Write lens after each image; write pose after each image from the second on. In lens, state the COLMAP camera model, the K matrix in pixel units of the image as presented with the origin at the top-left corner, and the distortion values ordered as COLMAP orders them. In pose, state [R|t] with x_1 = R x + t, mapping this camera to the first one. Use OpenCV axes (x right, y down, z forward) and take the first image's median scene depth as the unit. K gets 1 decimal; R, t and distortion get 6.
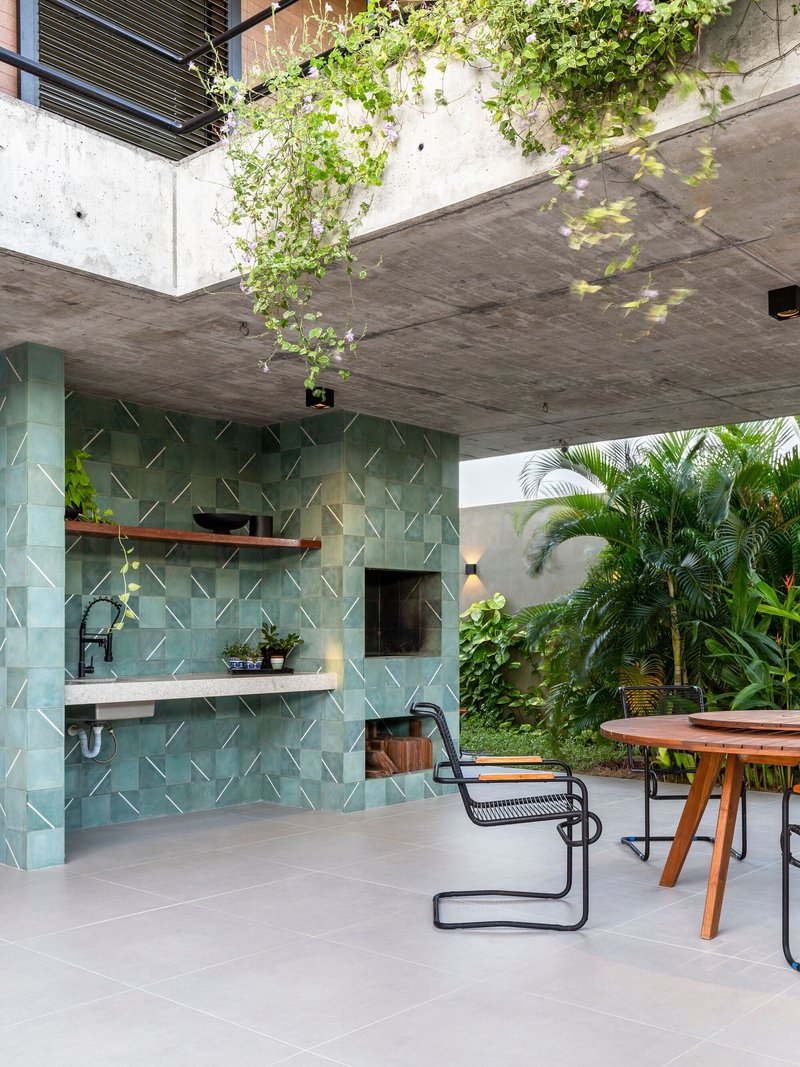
lens RADIAL K [[1093.1, 0, 407.2], [0, 1093.1, 629.7], [0, 0, 1]] dist [0.009190, 0.000000]
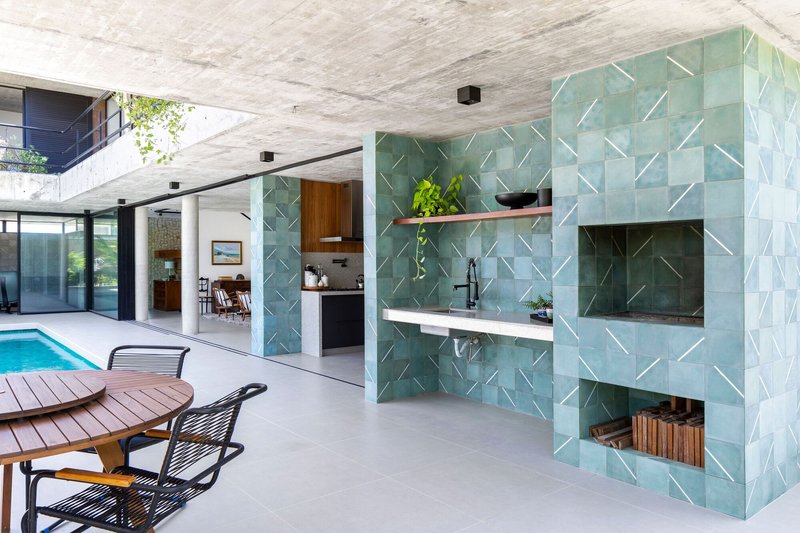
lens RADIAL K [[583.7, 0, 395.2], [0, 583.7, 268.8], [0, 0, 1]] dist [-0.005666, 0.006125]
pose [[-0.170832, 0.015777, -0.985174, 0.515977], [-0.000782, 0.999869, 0.016148, -0.026207], [0.985300, 0.003529, -0.170797, 0.926475]]
